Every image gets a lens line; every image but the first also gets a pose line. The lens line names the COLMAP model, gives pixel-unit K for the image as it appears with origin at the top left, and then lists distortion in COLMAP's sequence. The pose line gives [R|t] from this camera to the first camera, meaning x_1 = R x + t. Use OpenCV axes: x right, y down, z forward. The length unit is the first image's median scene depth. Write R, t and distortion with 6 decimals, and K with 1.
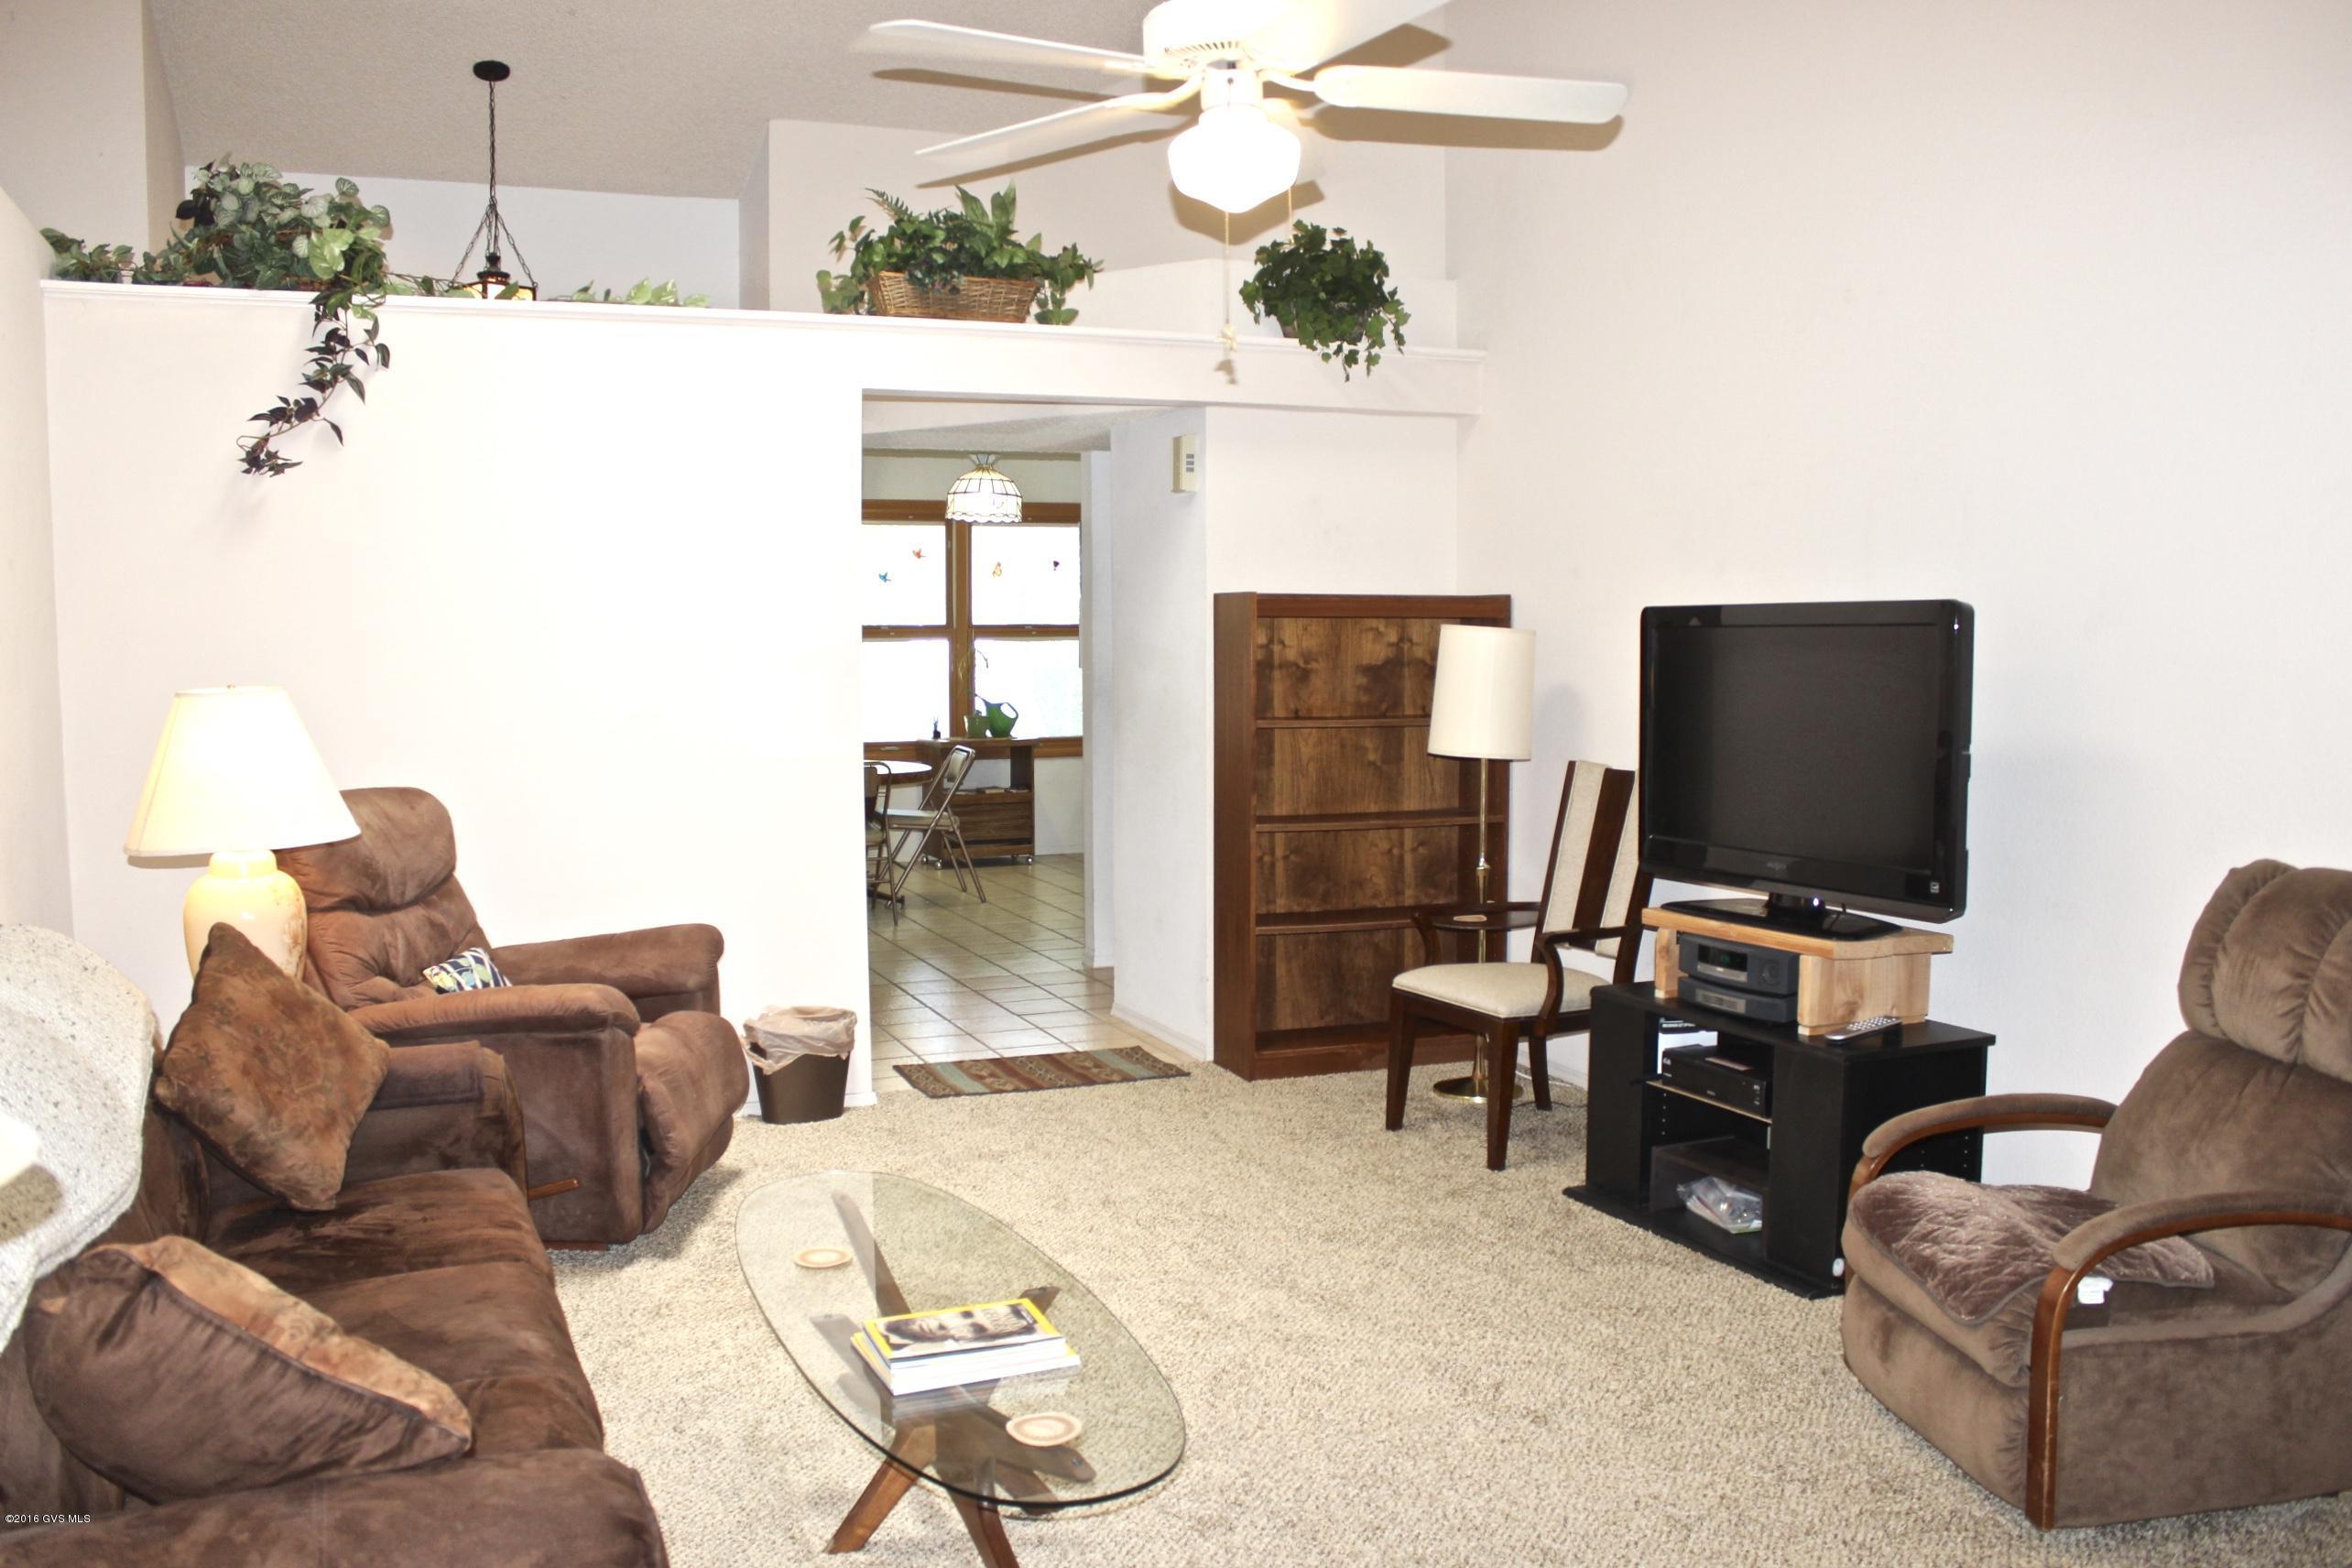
lens RADIAL K [[2003.3, 0, 1172.3], [0, 2003.3, 779.4], [0, 0, 1]] dist [-0.157487, 0.135983]
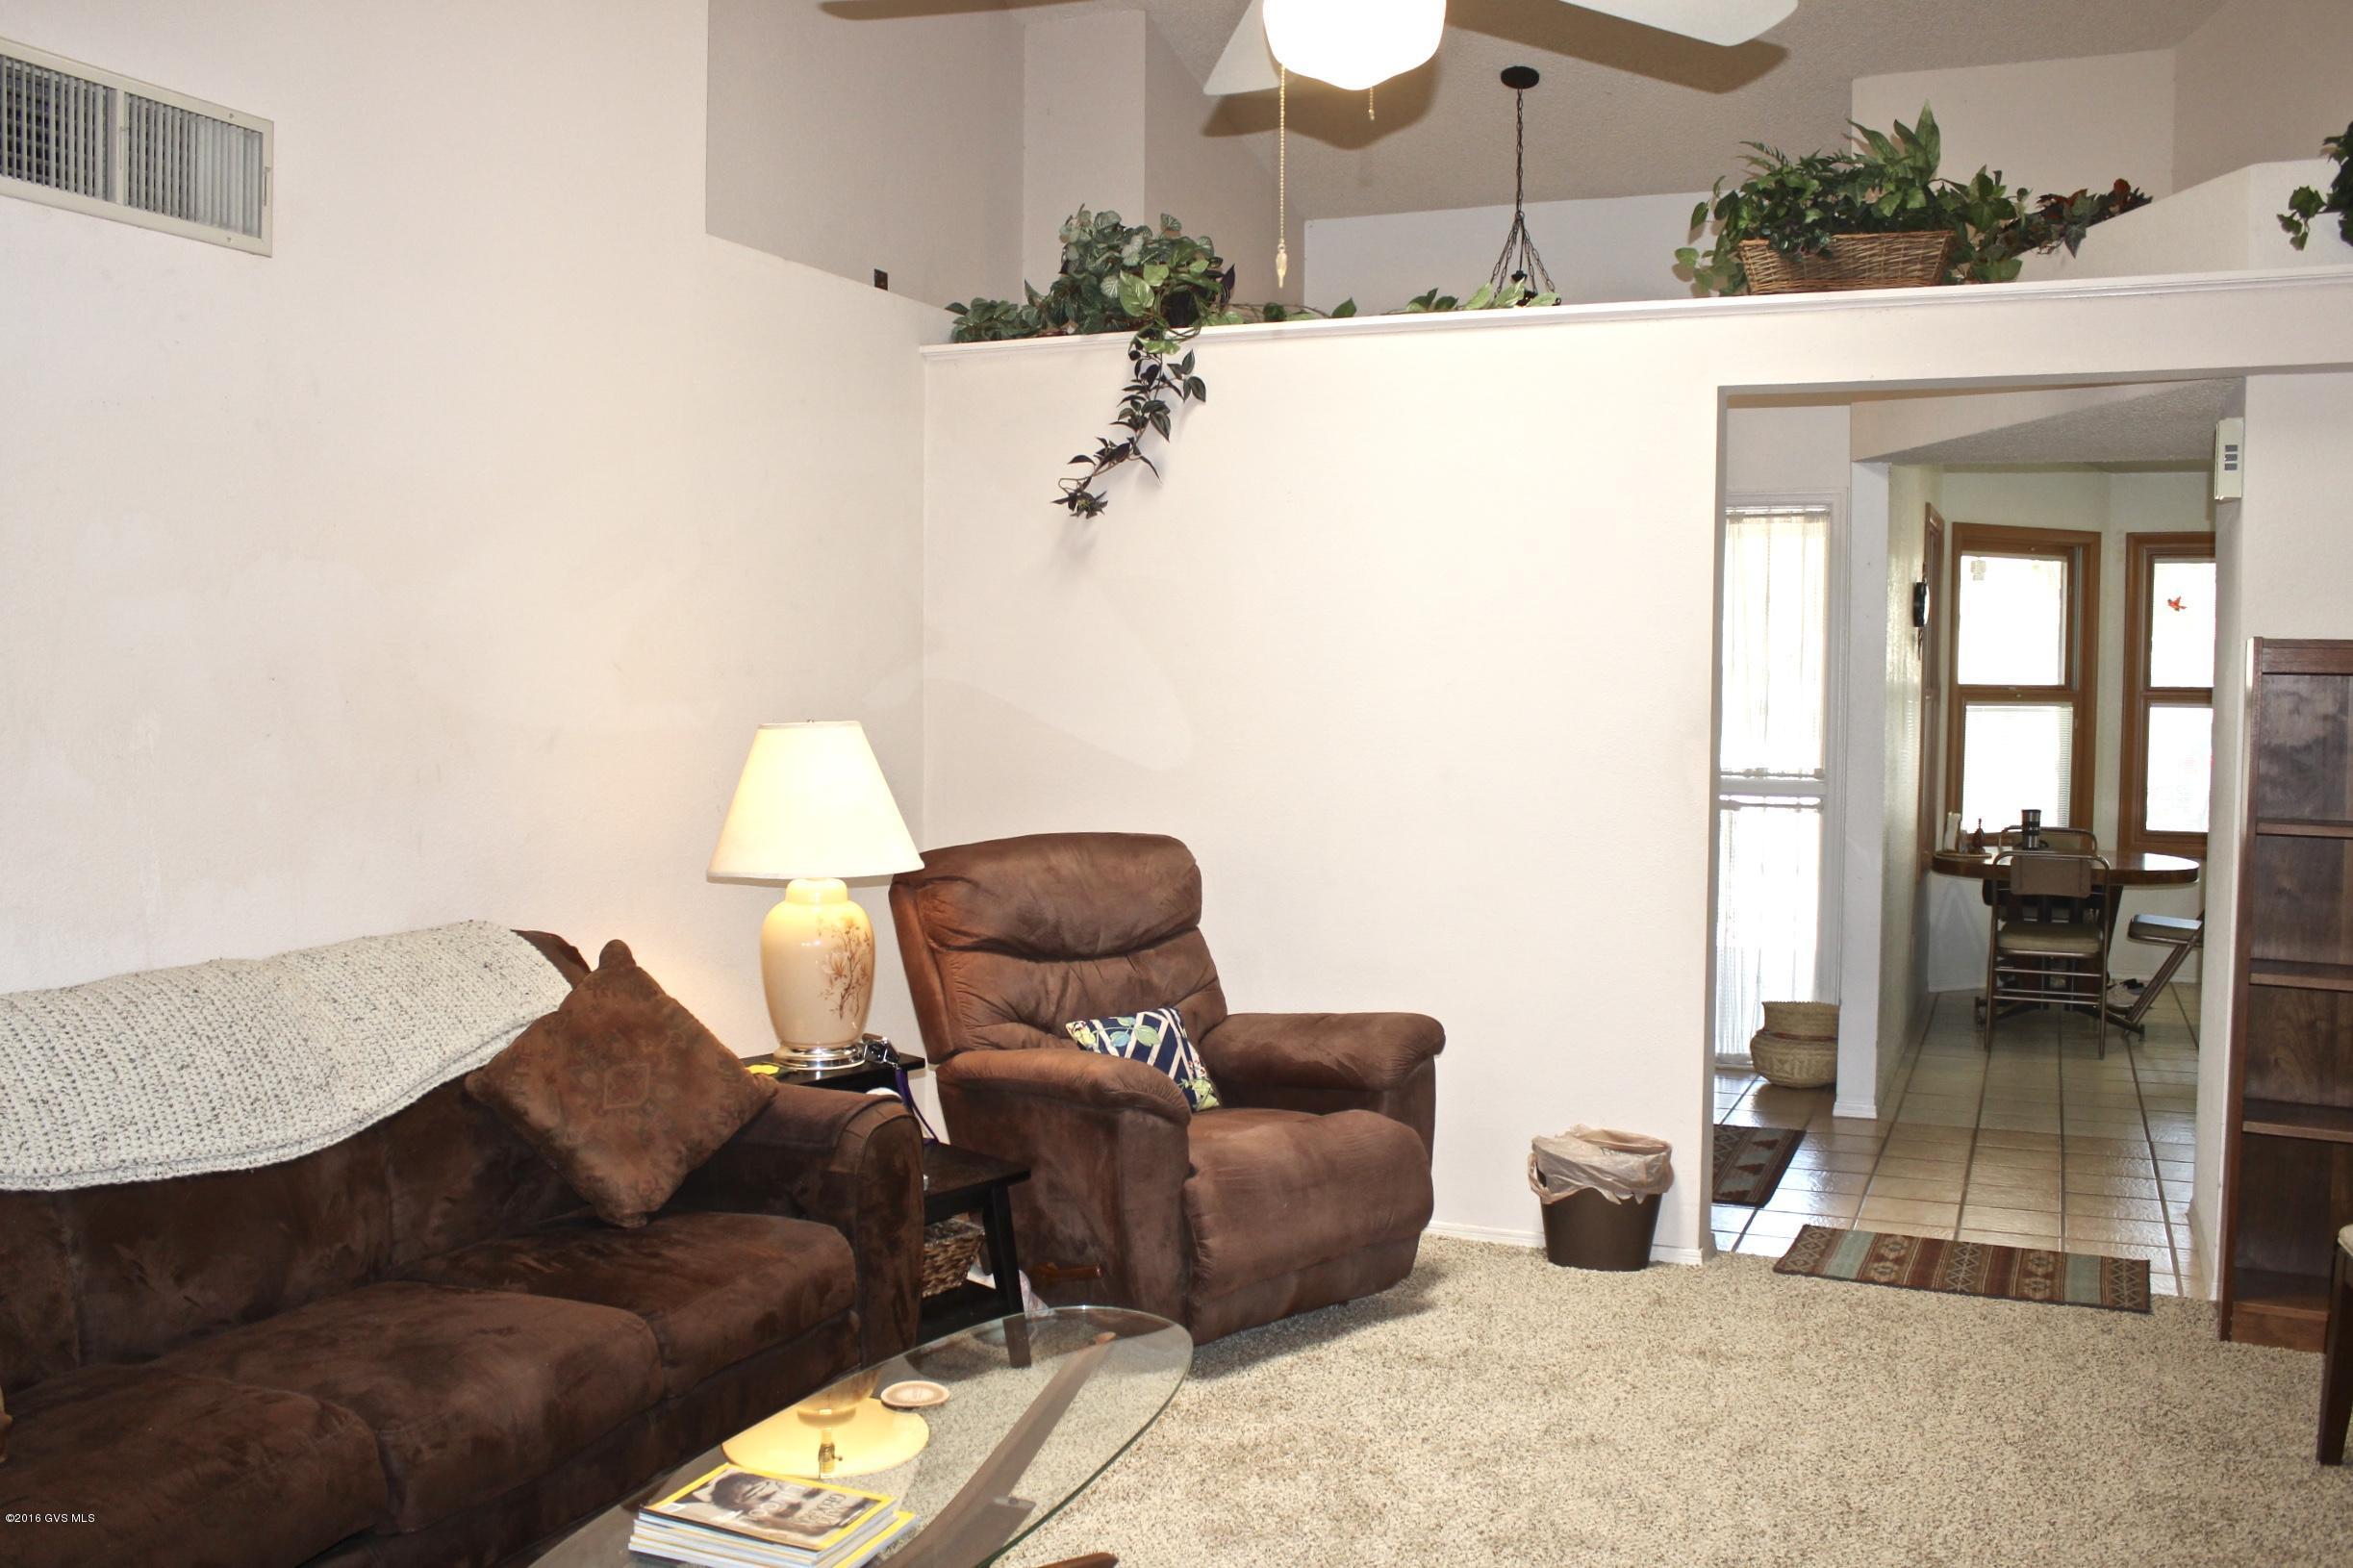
lens RADIAL K [[2091.8, 0, 1174.0], [0, 2091.8, 782.2], [0, 0, 1]] dist [-0.108677, 0.028698]
pose [[0.685726, 0.043786, -0.726541, 0.349813], [-0.067650, 0.997702, -0.003721, -0.018057], [0.724709, 0.051702, 0.687113, 0.290348]]
